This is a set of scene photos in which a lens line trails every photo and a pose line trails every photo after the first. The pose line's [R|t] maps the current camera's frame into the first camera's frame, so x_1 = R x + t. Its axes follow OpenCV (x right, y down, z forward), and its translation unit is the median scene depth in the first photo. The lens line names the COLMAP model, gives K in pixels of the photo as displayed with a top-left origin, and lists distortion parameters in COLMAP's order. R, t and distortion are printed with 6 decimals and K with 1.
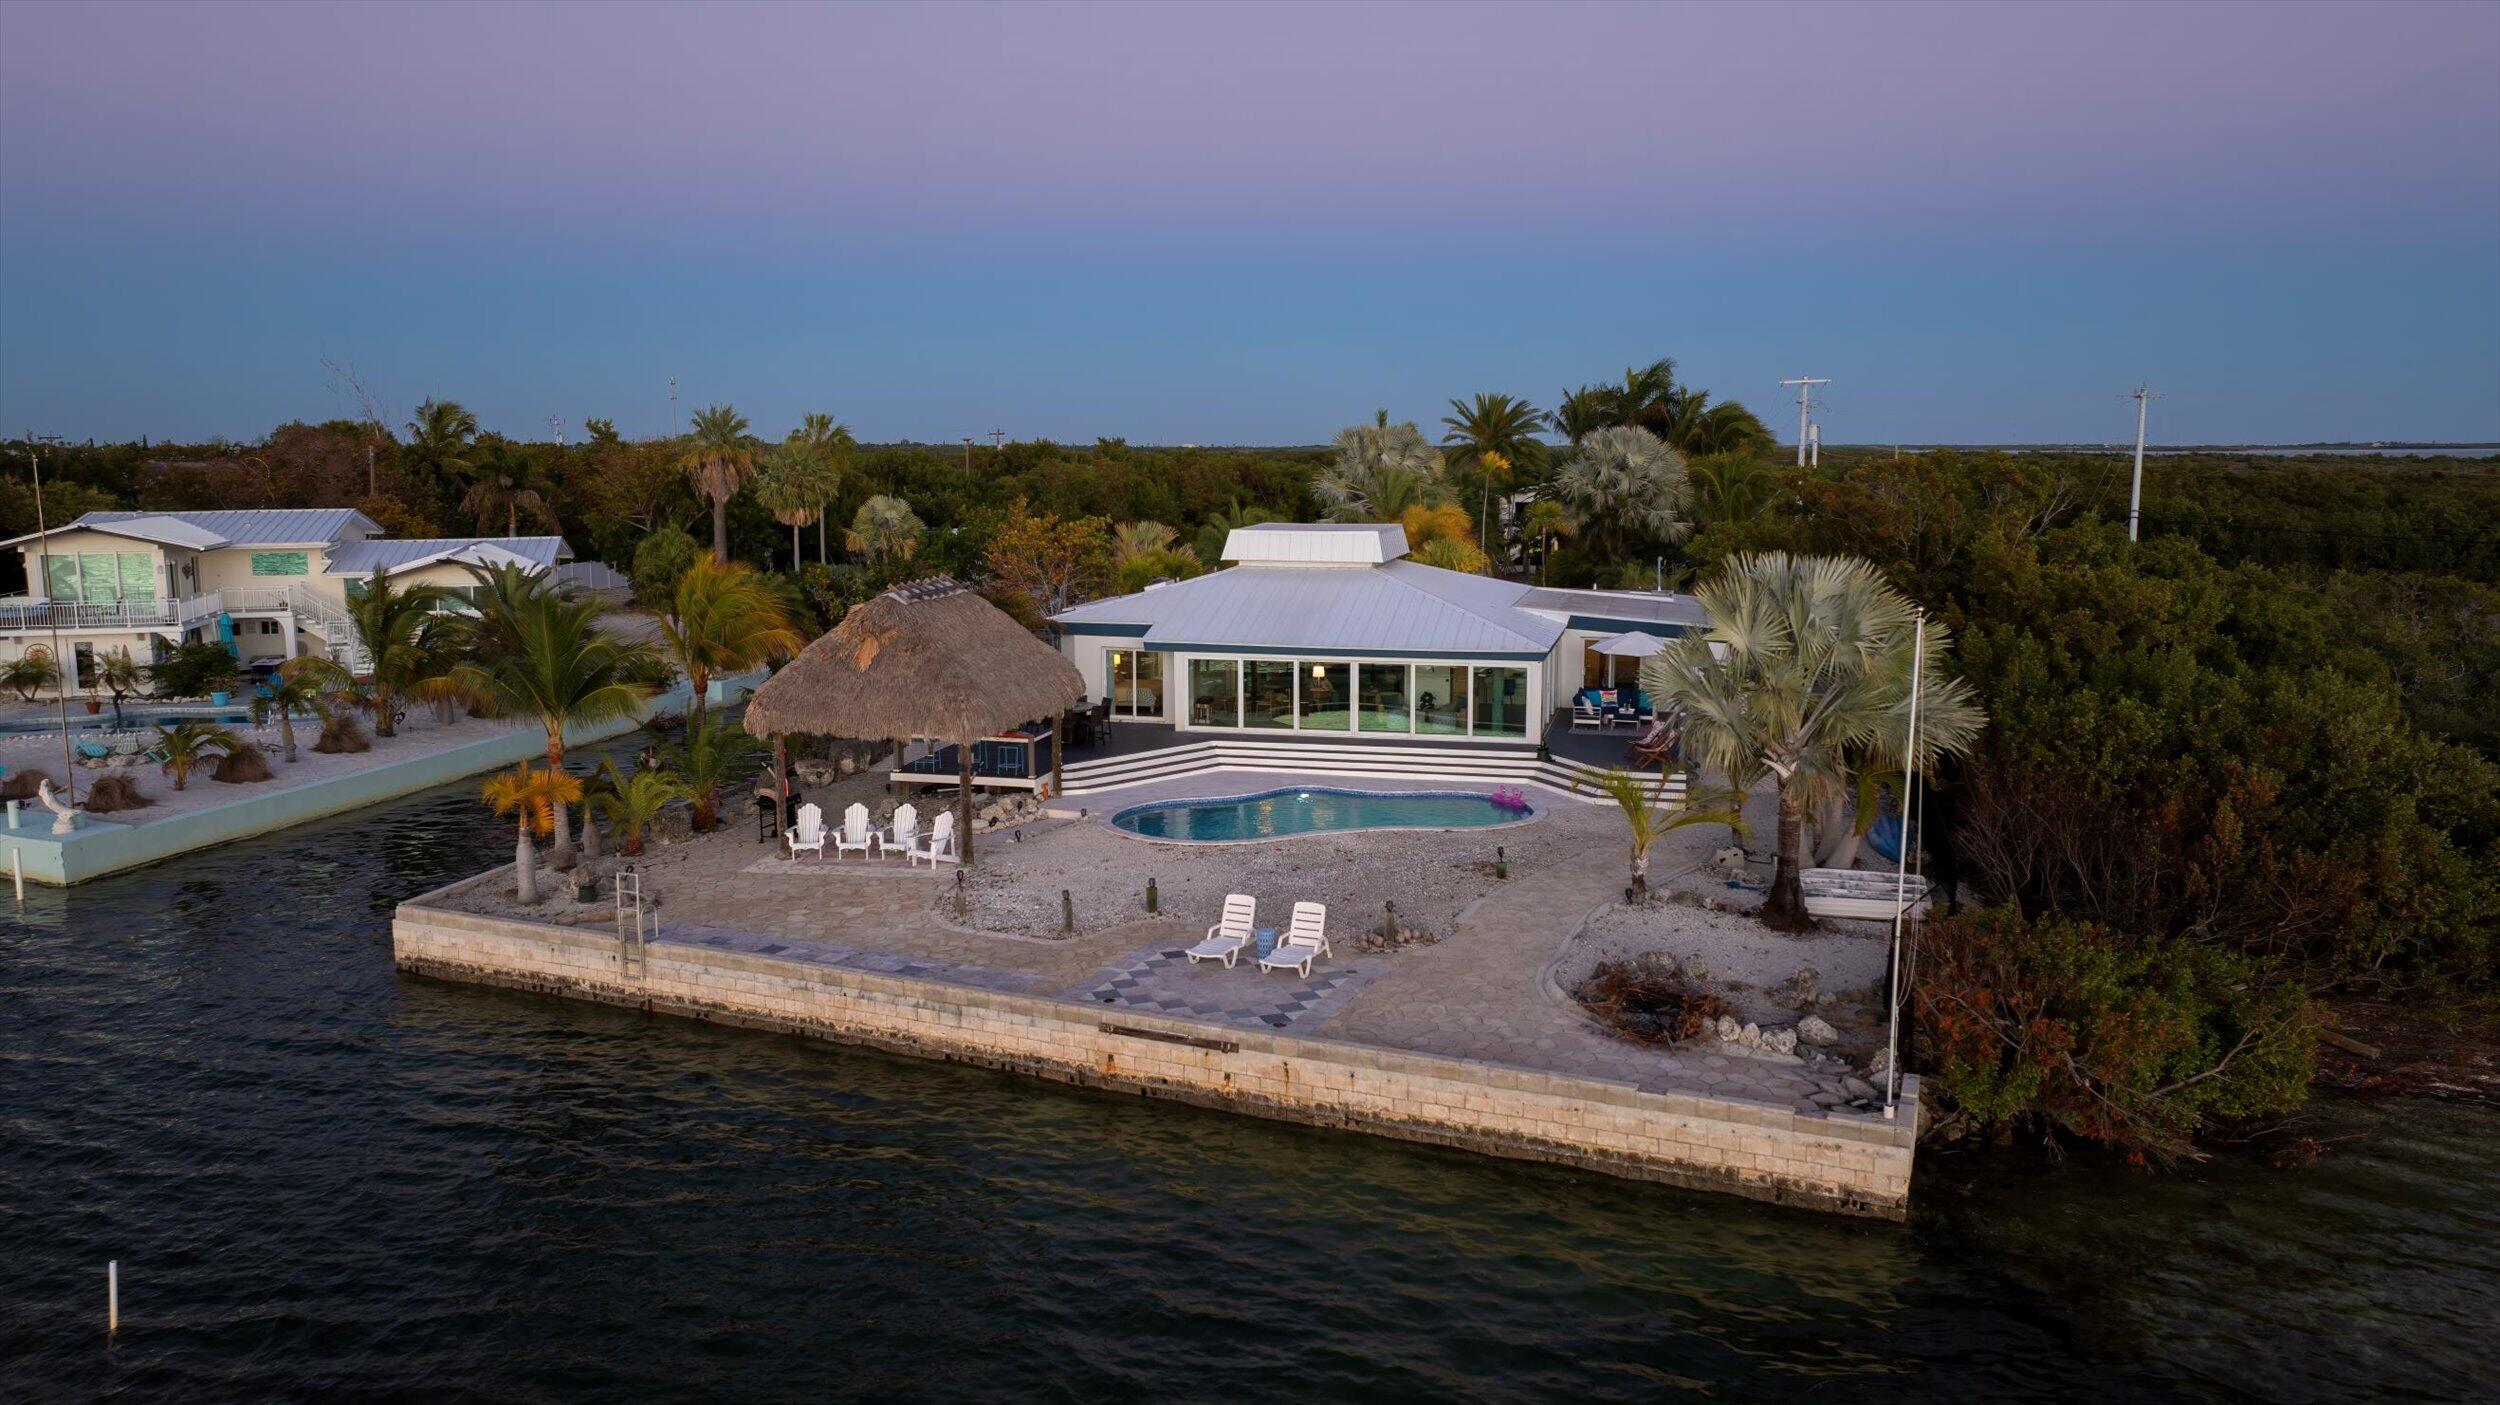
lens RADIAL K [[1749.7, 0, 1259.1], [0, 1749.7, 704.3], [0, 0, 1]] dist [-0.035794, 0.030377]
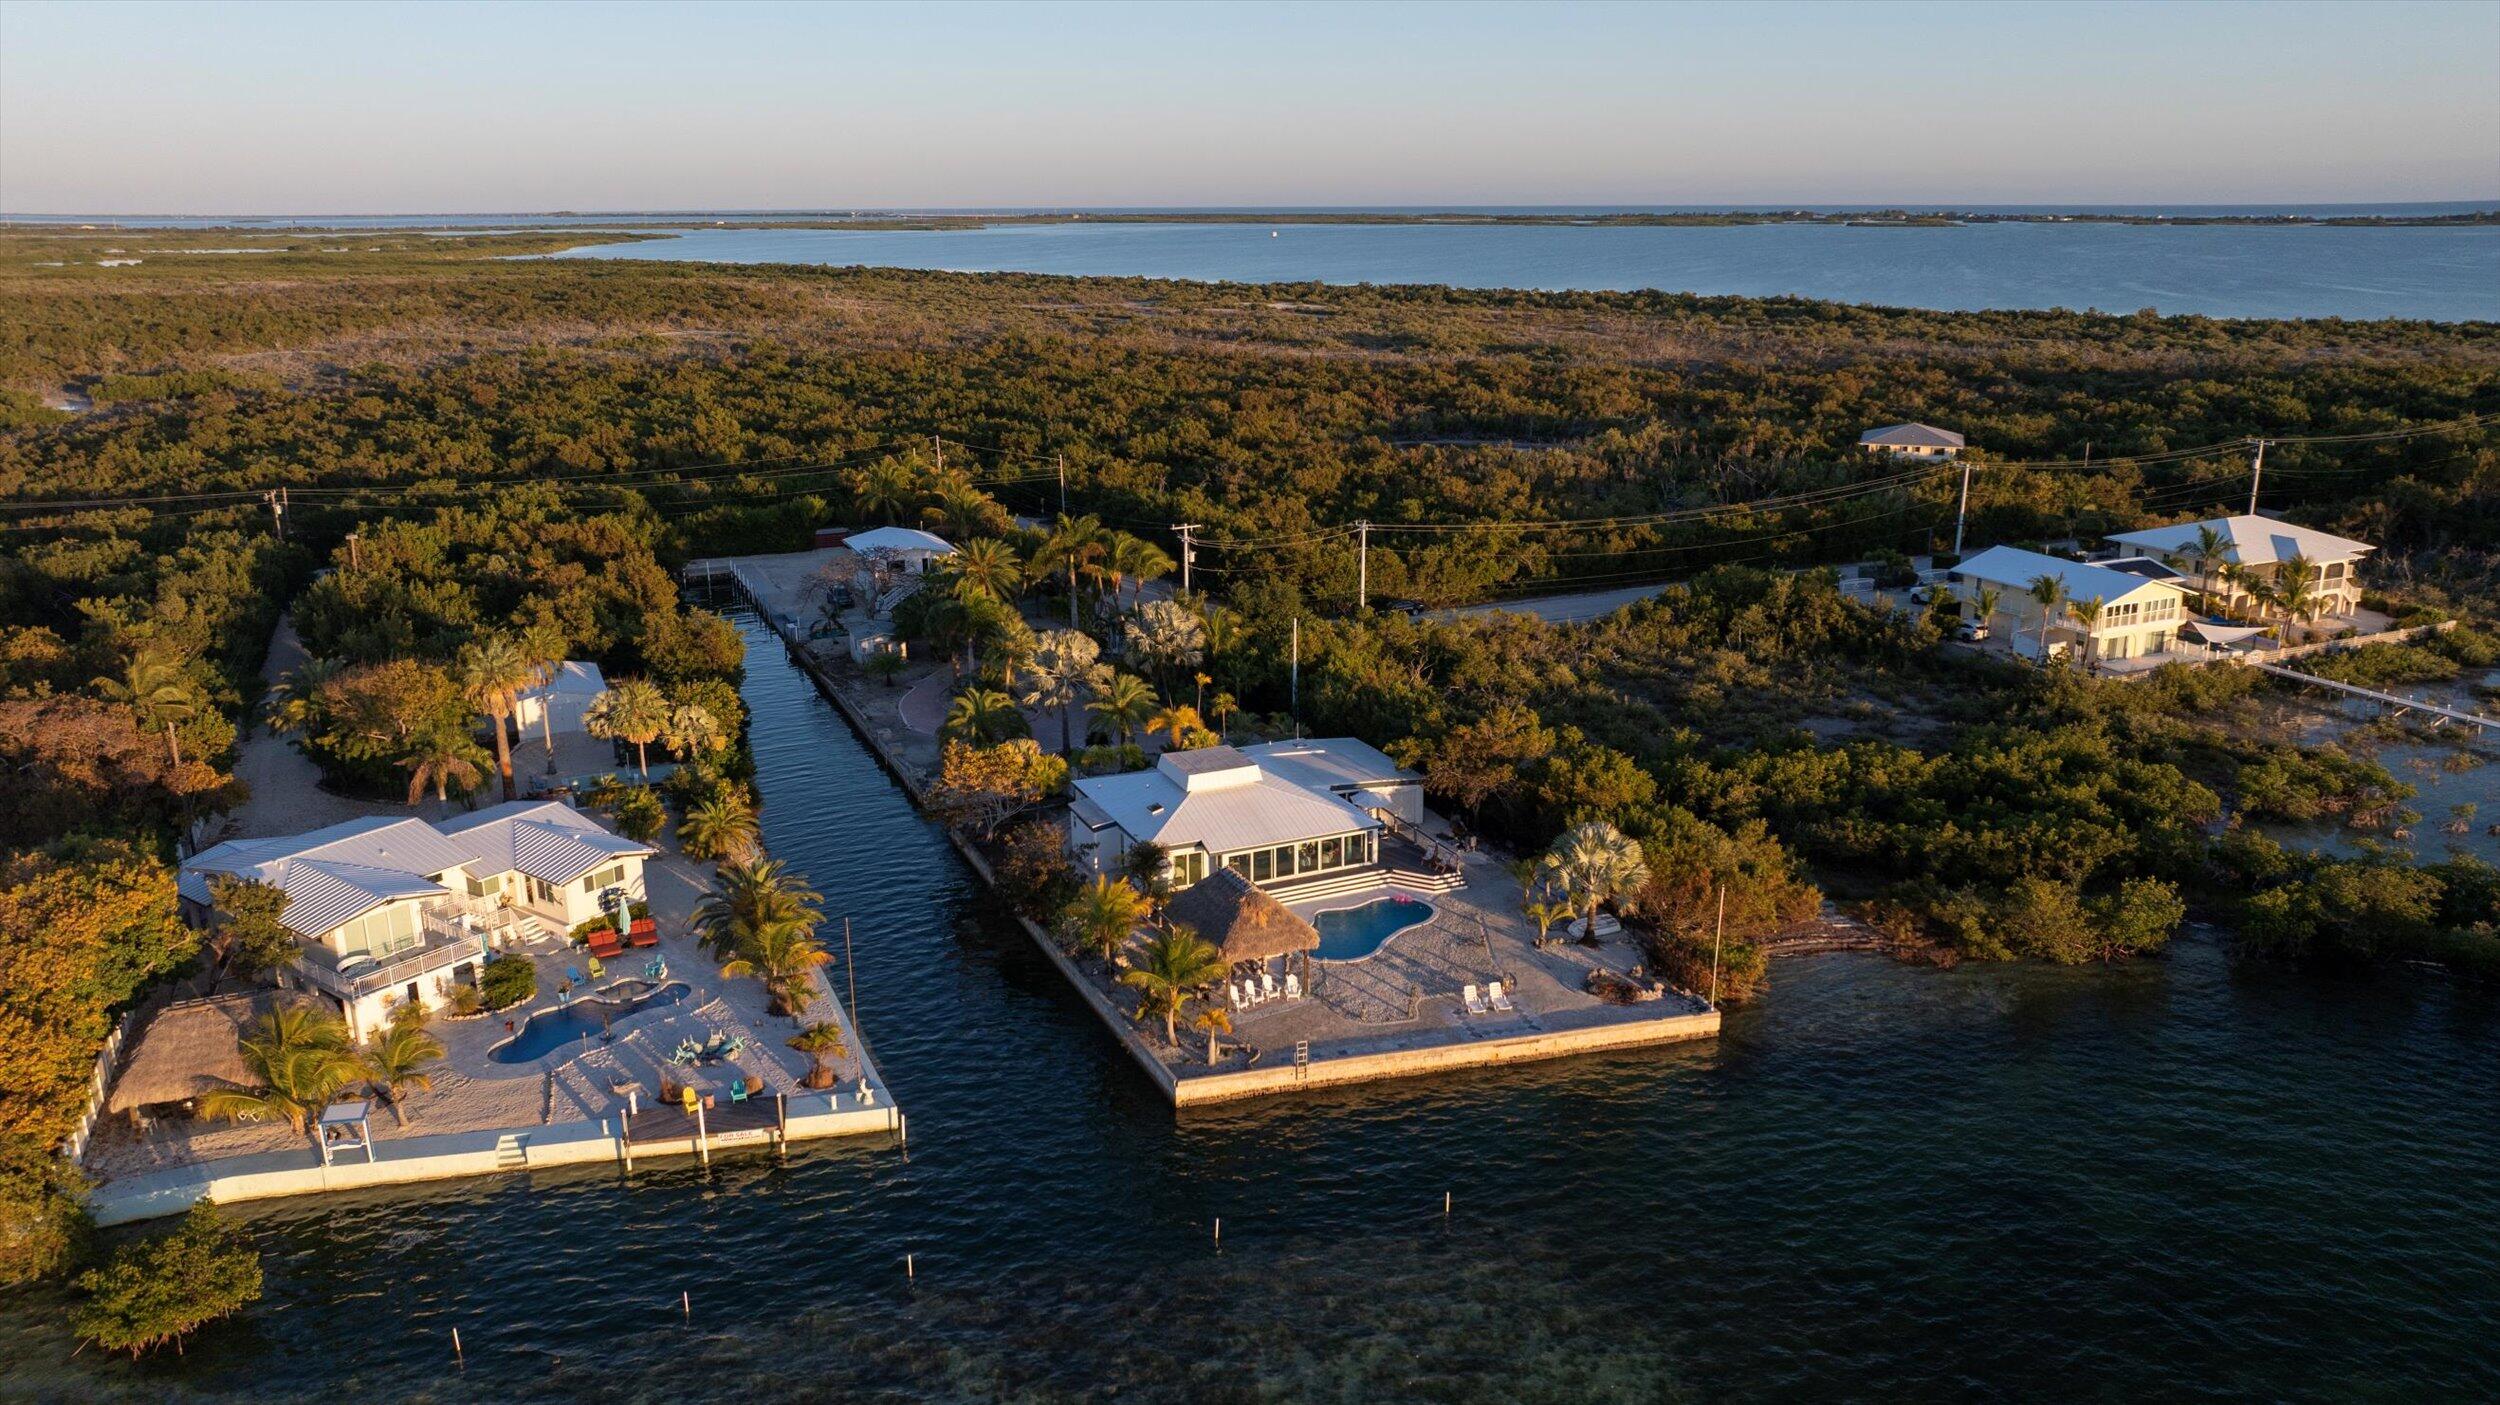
lens RADIAL K [[1743.6, 0, 1290.2], [0, 1743.6, 705.7], [0, 0, 1]] dist [-0.004007, 0.028404]
pose [[0.771334, -0.172148, 0.612706, -1.958131], [0.090349, 0.982591, 0.162333, -0.852440], [-0.629985, -0.069856, 0.773459, -1.004636]]
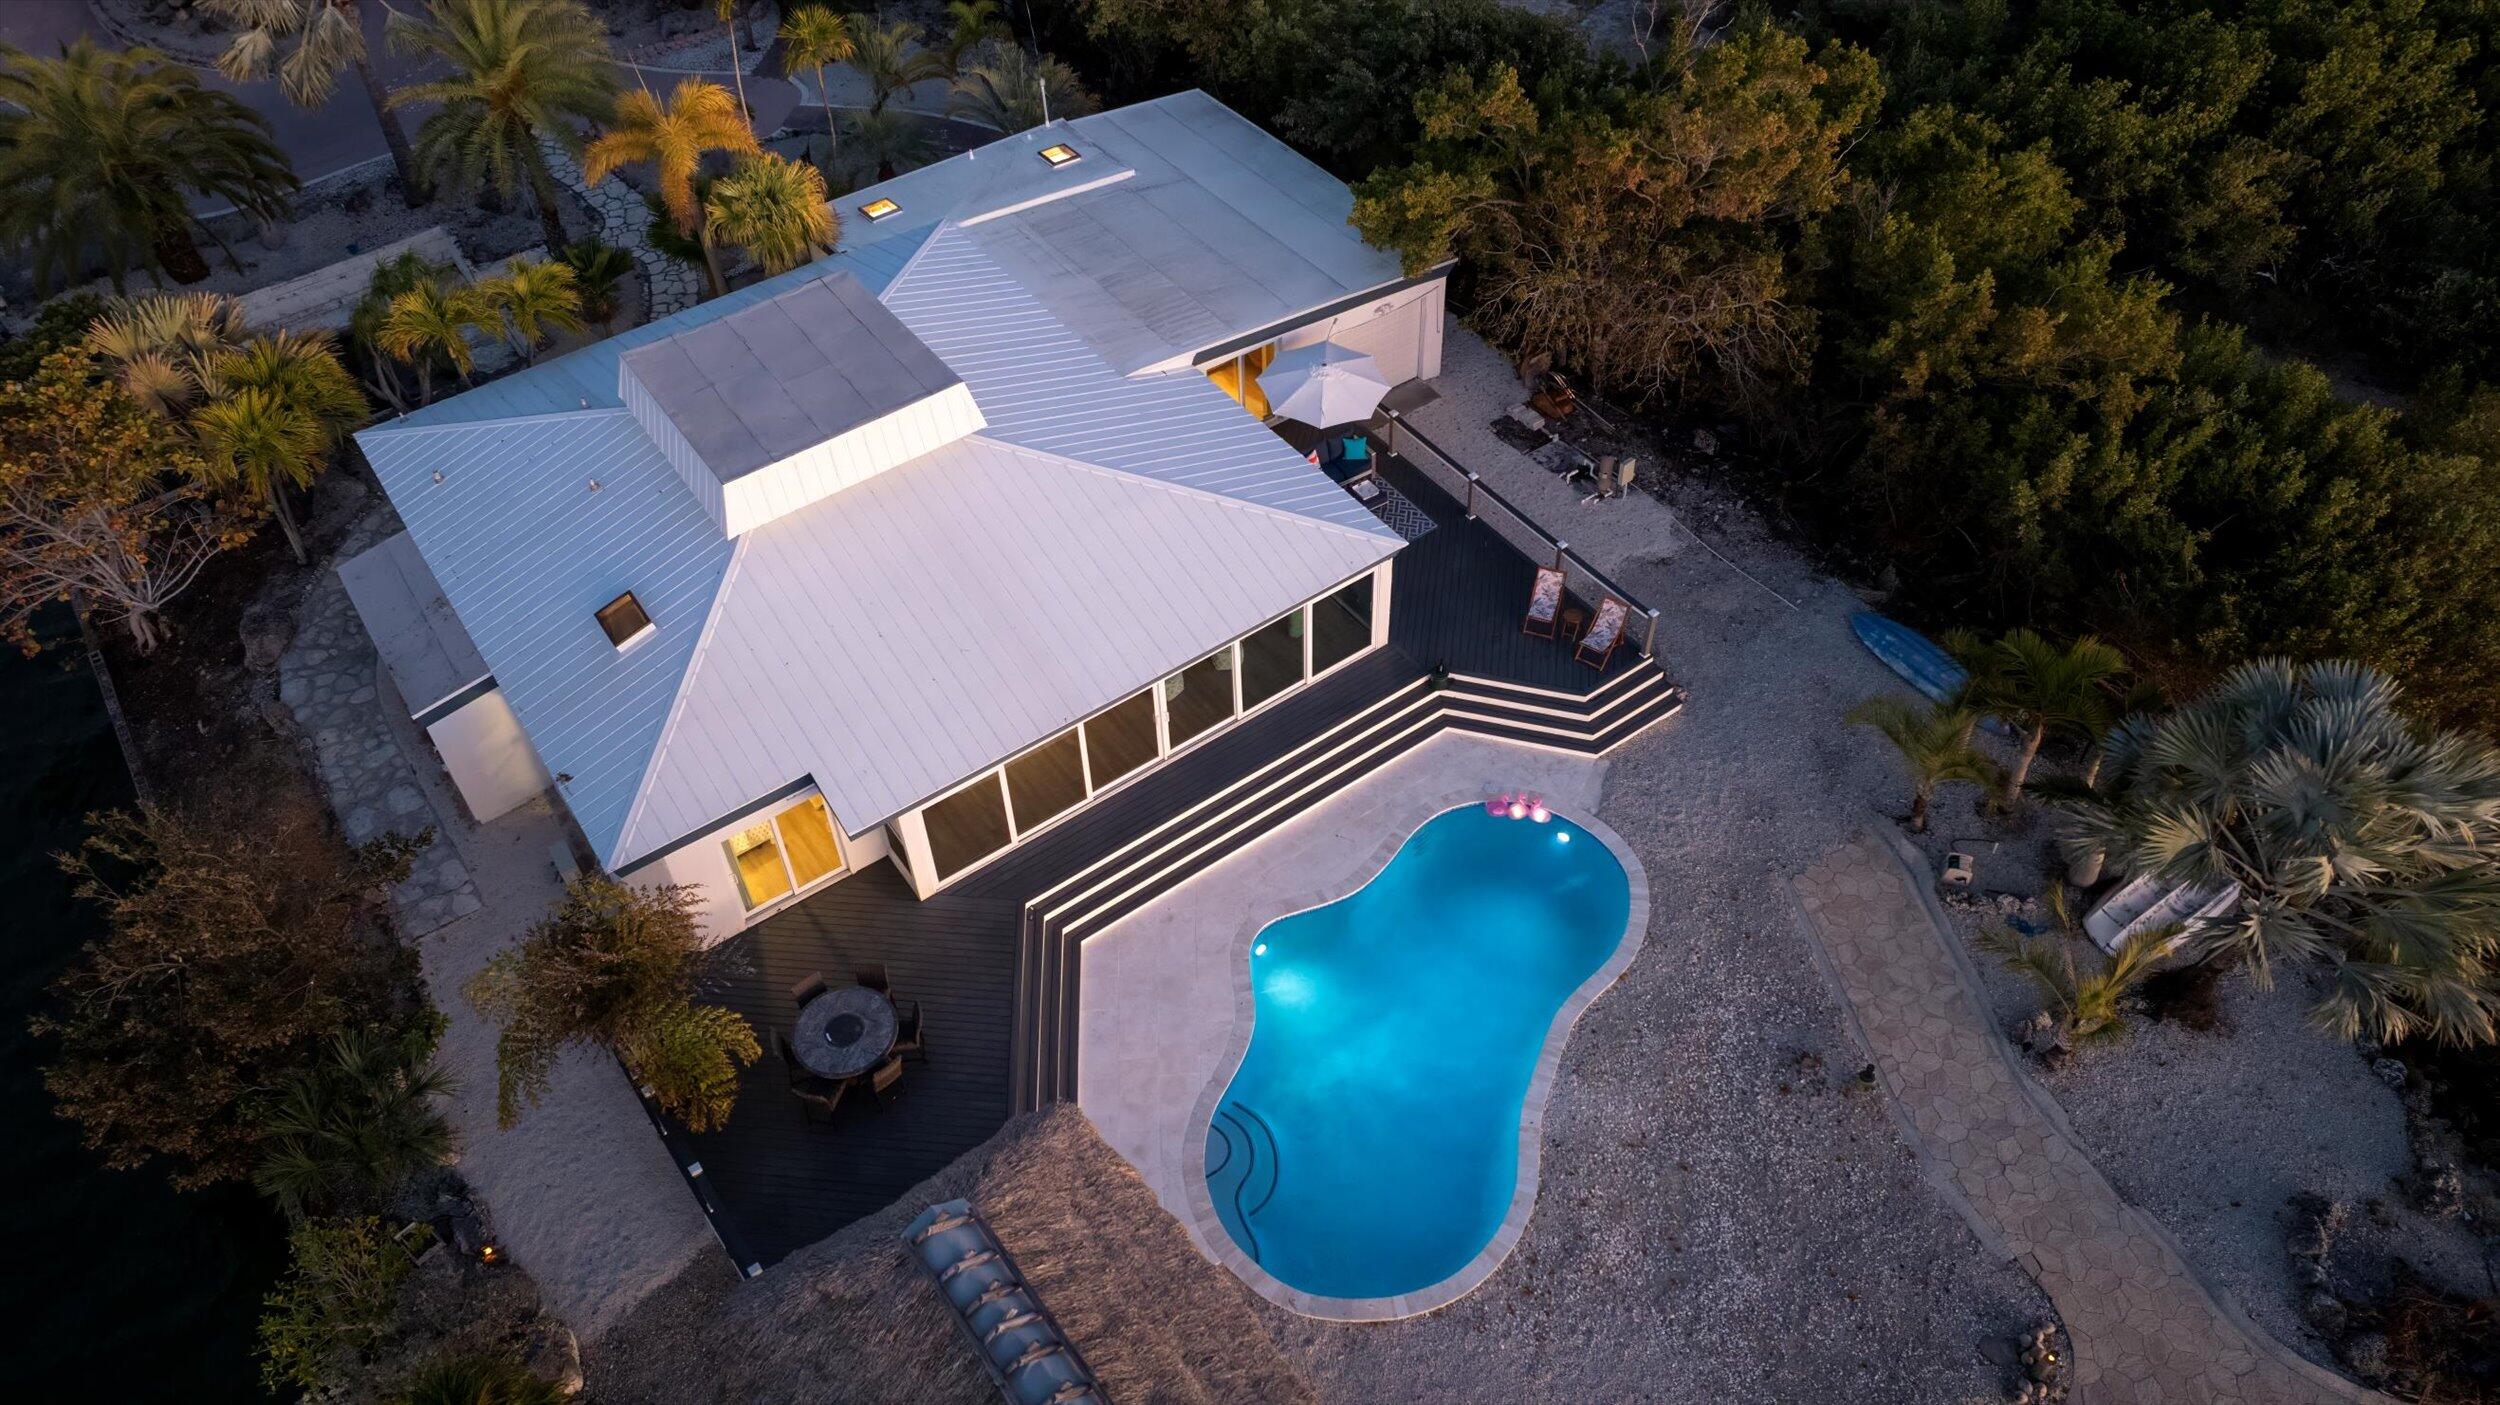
lens RADIAL K [[1749.7, 0, 1259.1], [0, 1749.7, 704.3], [0, 0, 1]] dist [-0.035794, 0.030377]
pose [[0.638229, -0.574476, 0.512485, -0.394064], [0.126560, 0.734936, 0.666222, -0.683884], [-0.759372, -0.360342, 0.541764, 0.994400]]
